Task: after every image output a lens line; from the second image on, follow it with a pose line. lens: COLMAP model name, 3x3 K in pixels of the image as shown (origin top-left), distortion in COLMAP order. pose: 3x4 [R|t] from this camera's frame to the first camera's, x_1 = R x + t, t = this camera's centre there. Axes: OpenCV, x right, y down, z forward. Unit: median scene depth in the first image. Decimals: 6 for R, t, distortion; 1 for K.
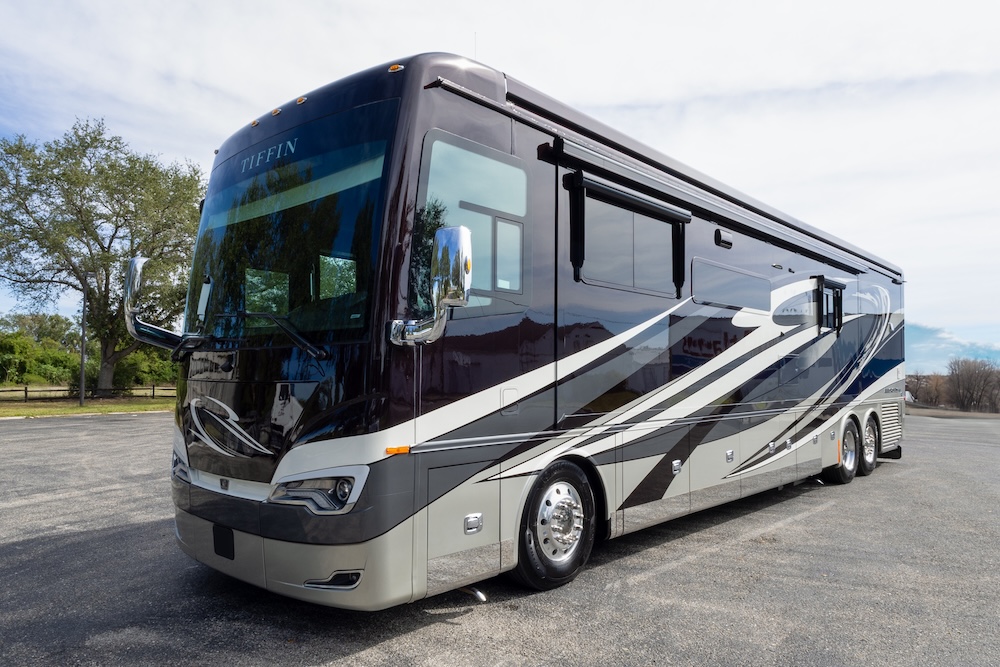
lens RADIAL K [[690.1, 0, 484.5], [0, 690.1, 360.6], [0, 0, 1]] dist [0.019033, -0.001303]
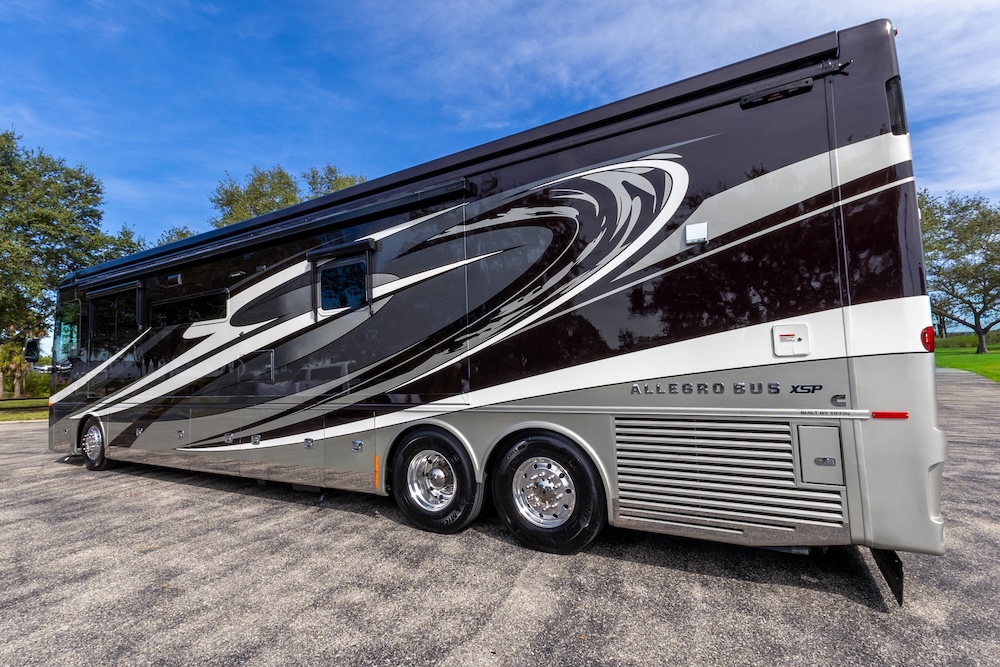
lens RADIAL K [[488.4, 0, 500.0], [0, 488.4, 333.5], [0, 0, 1]] dist [0.021014, -0.001176]
pose [[0.200601, -0.081401, -0.976285, 1.670525], [0.056090, 0.995862, -0.071508, 0.050509], [0.978066, -0.040415, 0.204336, 1.641416]]
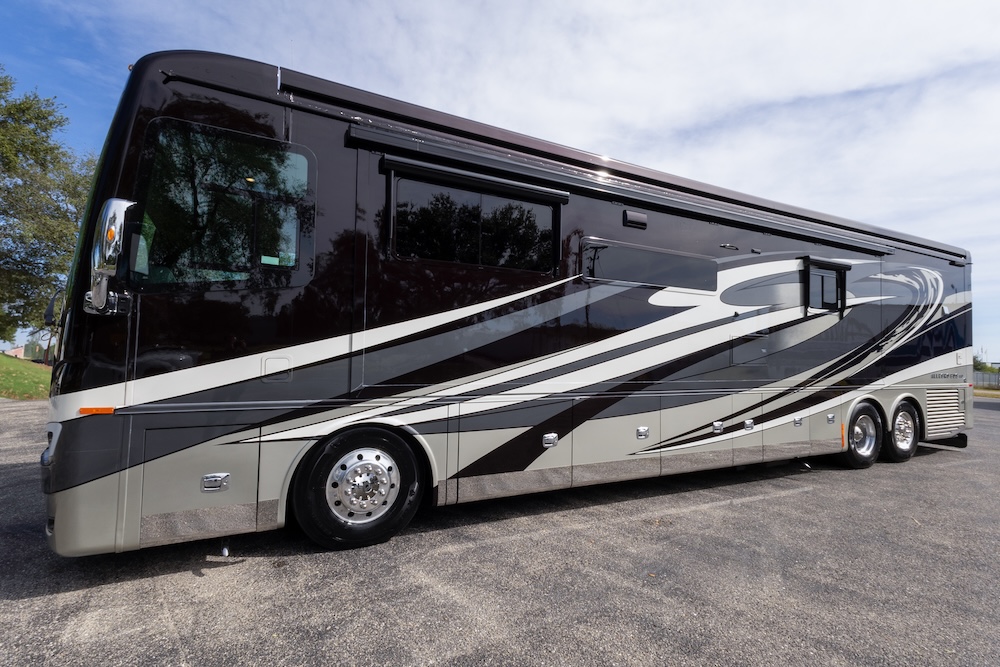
lens RADIAL K [[488.4, 0, 500.0], [0, 488.4, 333.5], [0, 0, 1]] dist [0.021014, -0.001176]
pose [[0.945276, 0.005501, -0.326224, 0.448169], [-0.012350, 0.999745, -0.018929, 0.009767], [0.326037, 0.021922, 0.945103, 0.288767]]
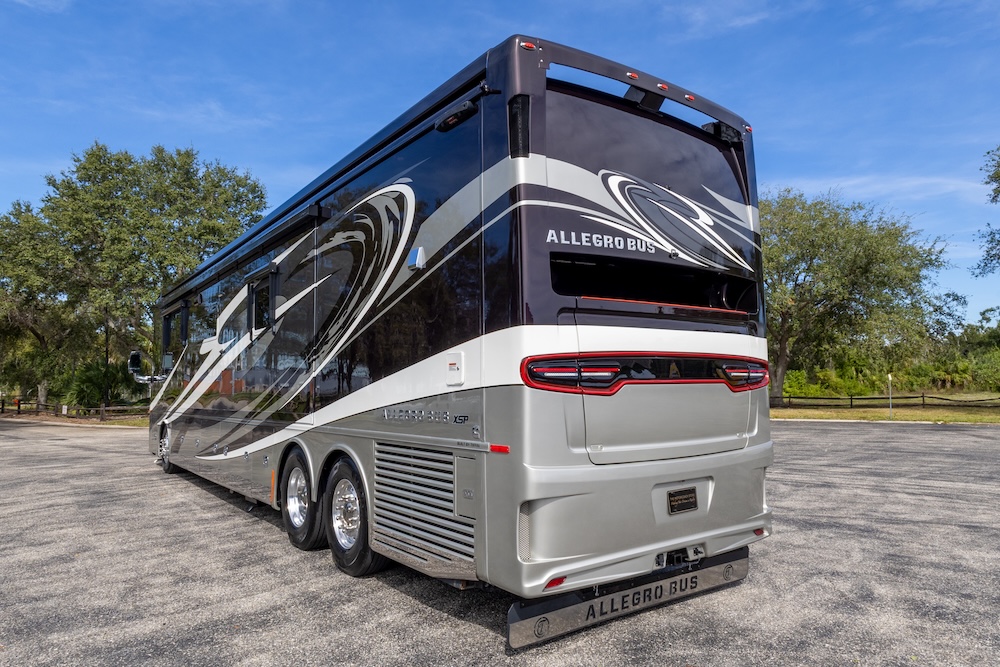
lens RADIAL K [[665.1, 0, 518.5], [0, 665.1, 329.0], [0, 0, 1]] dist [0.020162, -0.004104]
pose [[-0.190268, -0.089435, -0.977650, 1.889534], [0.033025, 0.994695, -0.097422, 0.065632], [0.981176, -0.050823, -0.186305, 2.245429]]
